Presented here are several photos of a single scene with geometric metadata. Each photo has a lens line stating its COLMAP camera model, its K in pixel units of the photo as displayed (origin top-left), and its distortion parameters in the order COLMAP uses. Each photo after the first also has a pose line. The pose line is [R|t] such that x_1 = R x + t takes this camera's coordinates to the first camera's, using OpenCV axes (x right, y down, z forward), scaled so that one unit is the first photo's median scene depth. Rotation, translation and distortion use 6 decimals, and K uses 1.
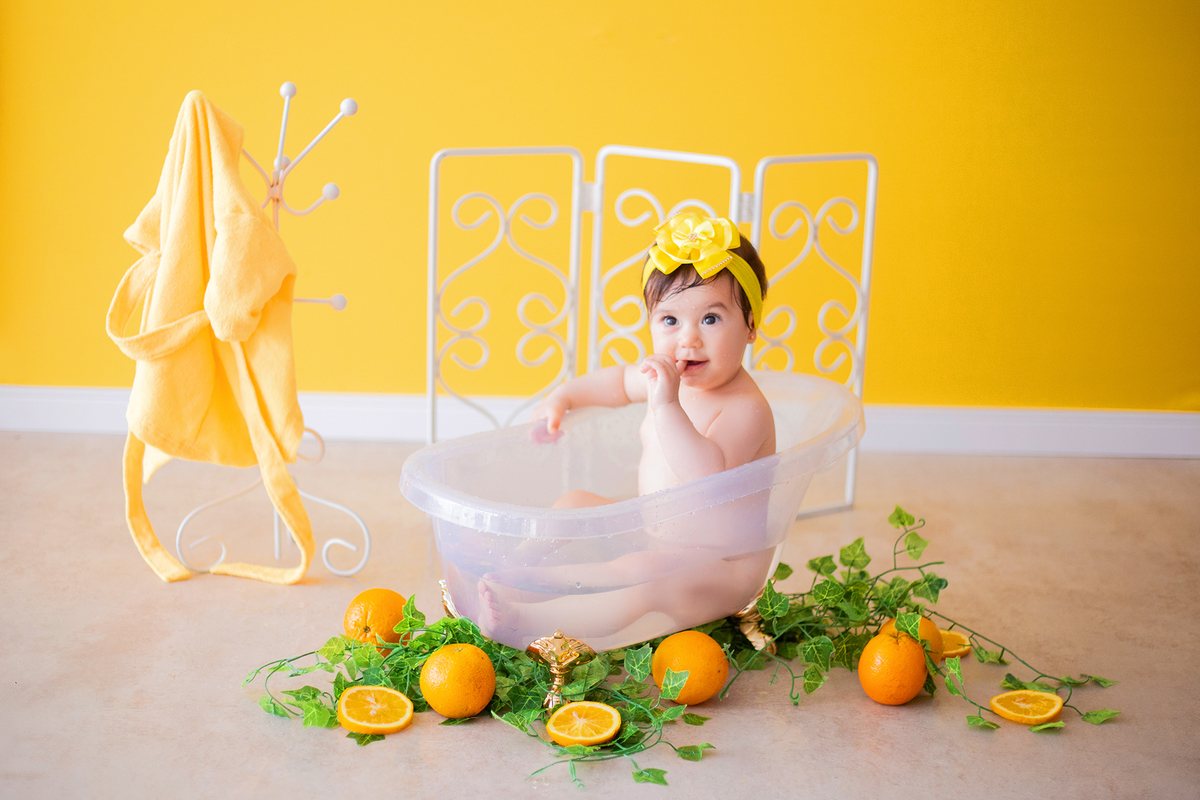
lens RADIAL K [[1802.3, 0, 580.4], [0, 1802.3, 405.4], [0, 0, 1]] dist [-0.094257, -0.039860]
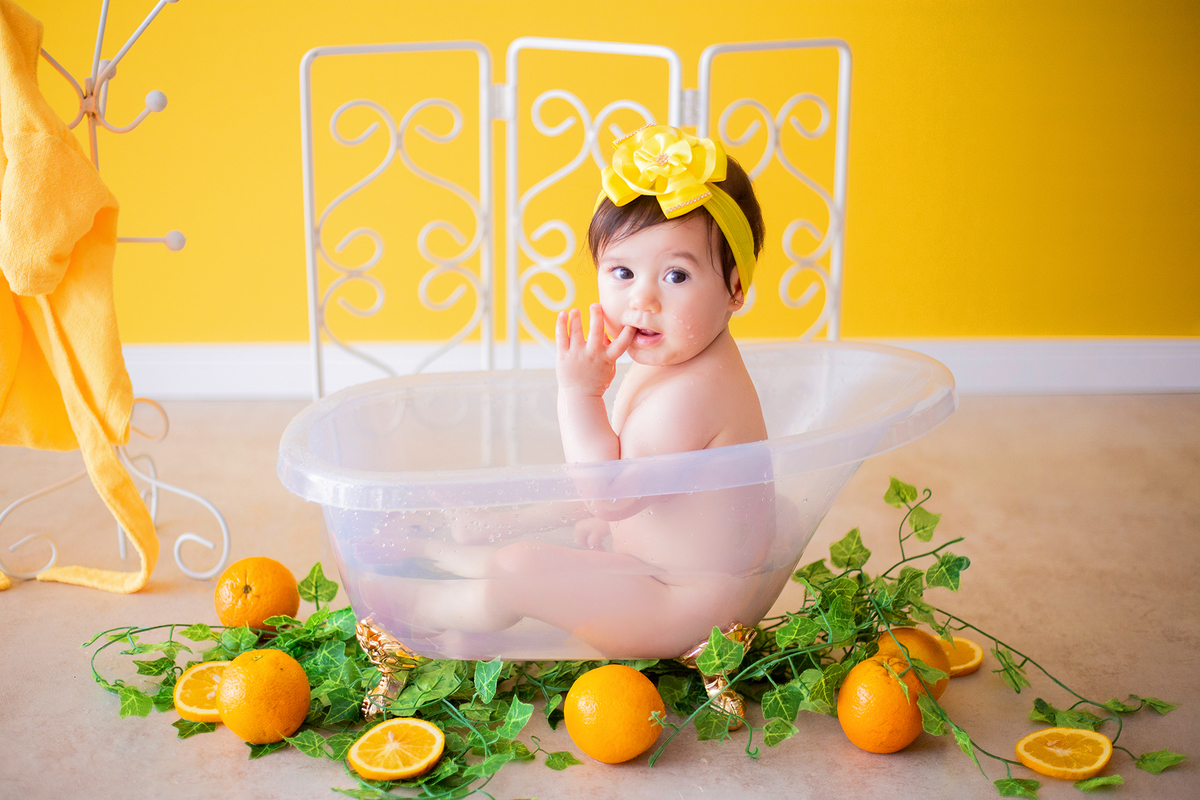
lens RADIAL K [[1705.4, 0, 594.5], [0, 1705.4, 384.3], [0, 0, 1]] dist [-0.130254, -0.026886]
pose [[0.999543, -0.029820, 0.005012, 0.047715], [0.029634, 0.998990, 0.033778, -0.014213], [-0.006014, -0.033614, 0.999417, 0.263182]]
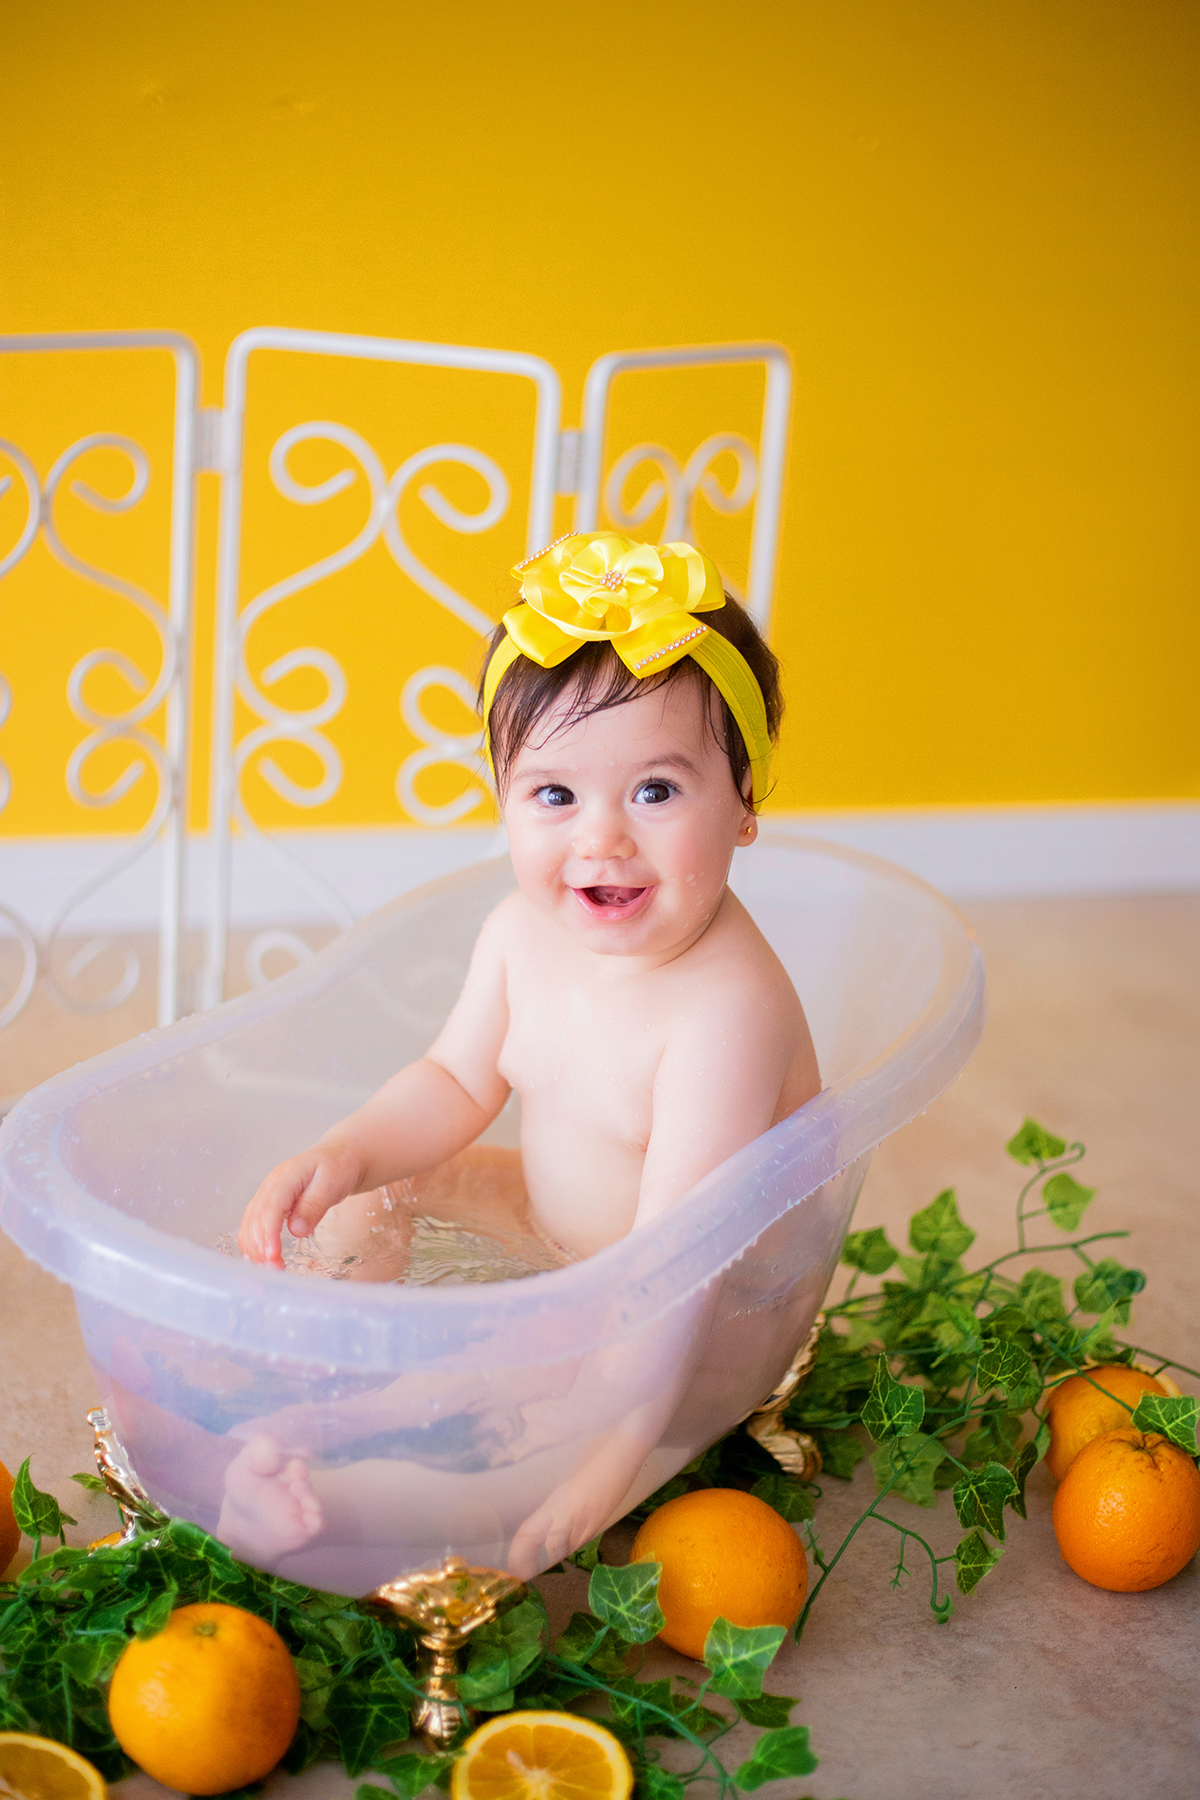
lens RADIAL K [[2615.2, 0, 576.3], [0, 2615.2, 903.7], [0, 0, 1]] dist [-0.119045, -0.037417]
pose [[0.954856, -0.057844, 0.291383, -0.127986], [0.033242, 0.995504, 0.088690, -0.062917], [-0.295204, -0.075000, 0.952486, 0.385448]]
